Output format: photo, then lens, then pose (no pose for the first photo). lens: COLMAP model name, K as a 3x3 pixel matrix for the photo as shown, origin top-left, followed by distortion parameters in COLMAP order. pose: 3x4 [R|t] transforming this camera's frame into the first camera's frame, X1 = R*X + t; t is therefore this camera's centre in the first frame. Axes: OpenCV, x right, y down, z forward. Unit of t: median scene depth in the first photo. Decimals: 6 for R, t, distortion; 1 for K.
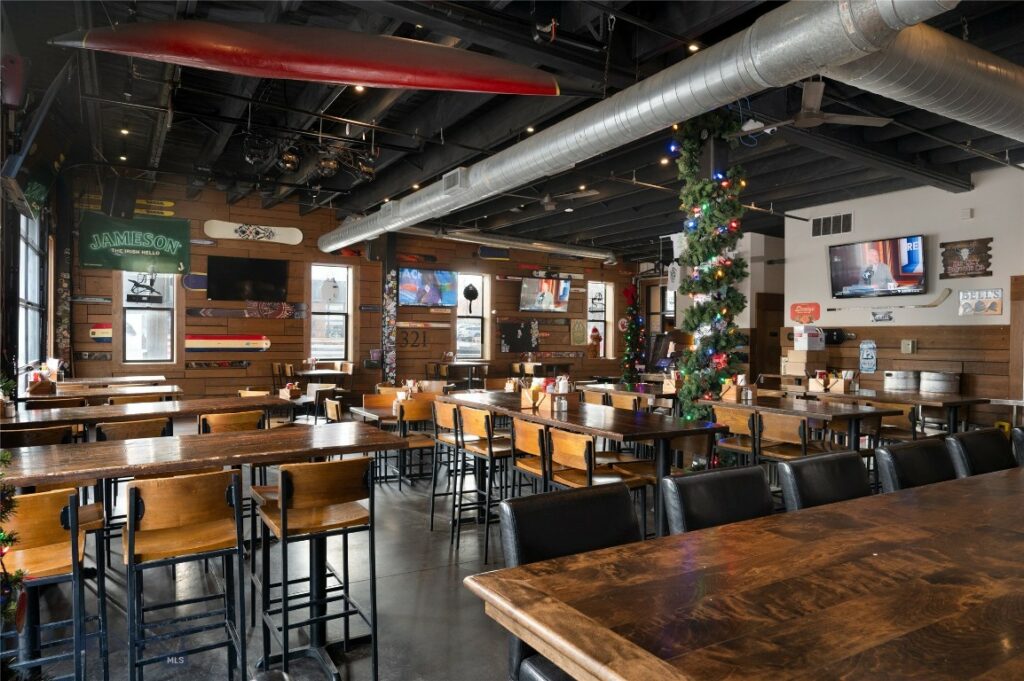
lens RADIAL K [[668.9, 0, 512.5], [0, 668.9, 338.6], [0, 0, 1]] dist [-0.001983, 0.001862]
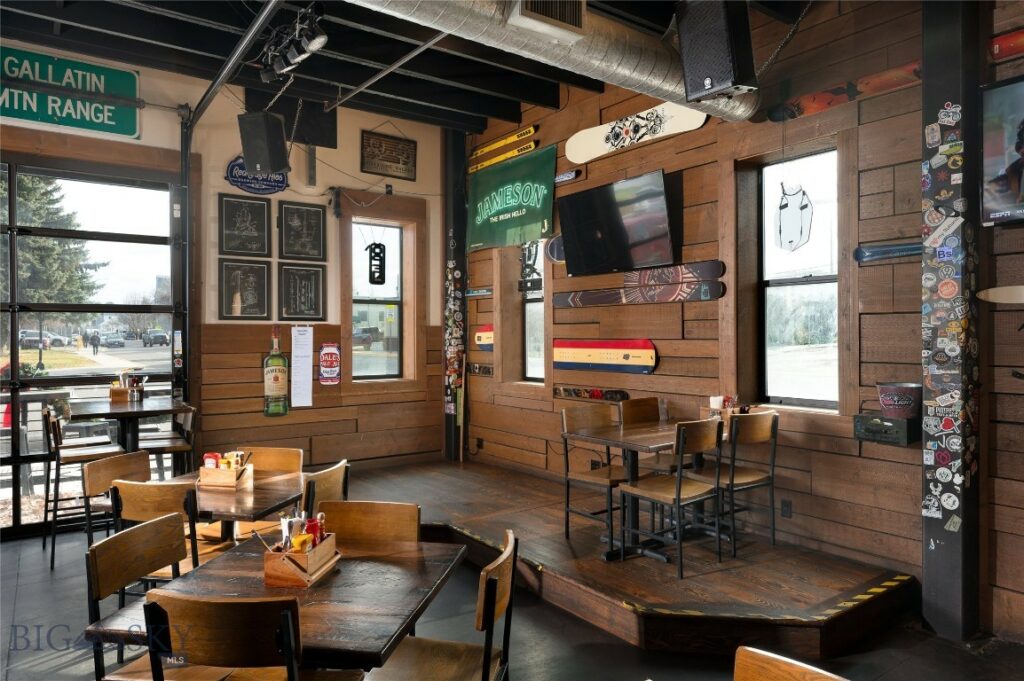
lens RADIAL K [[668.9, 0, 511.7], [0, 668.9, 338.4], [0, 0, 1]] dist [-0.001983, 0.001862]
pose [[0.078878, -0.007674, -0.996855, 0.086372], [-0.000477, 0.999970, -0.007736, -0.001835], [0.996884, 0.001086, 0.078872, 0.794424]]
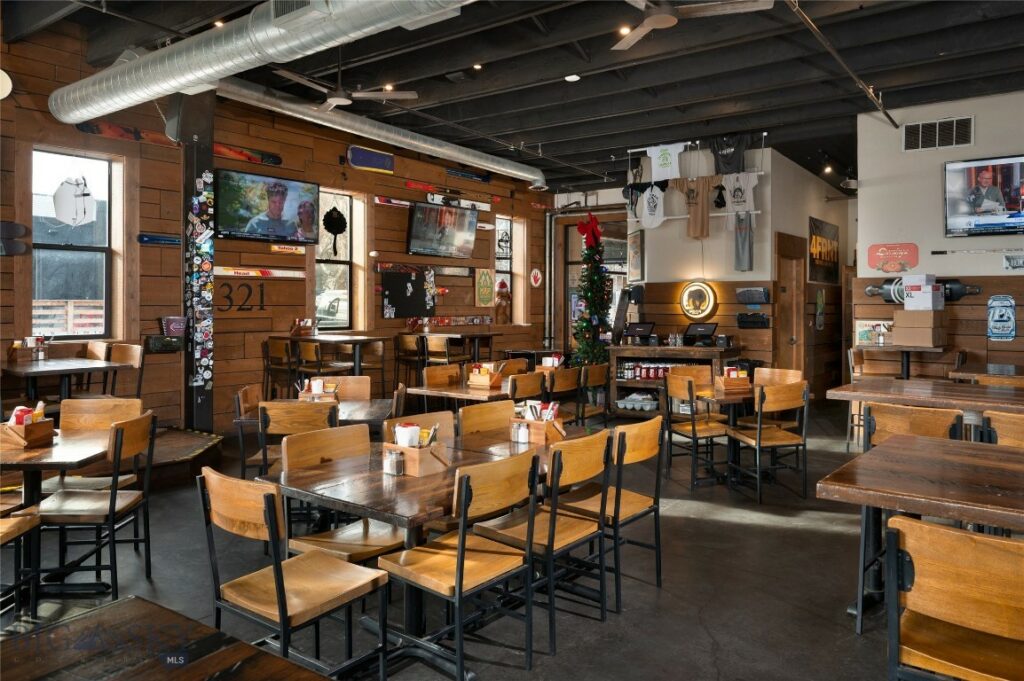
lens RADIAL K [[668.9, 0, 510.1], [0, 668.9, 302.0], [0, 0, 1]] dist [-0.001983, 0.001862]
pose [[0.917724, -0.004653, 0.397191, -0.168970], [0.004036, 0.999989, 0.002390, 0.004281], [-0.397197, -0.000590, 0.917733, 0.396658]]
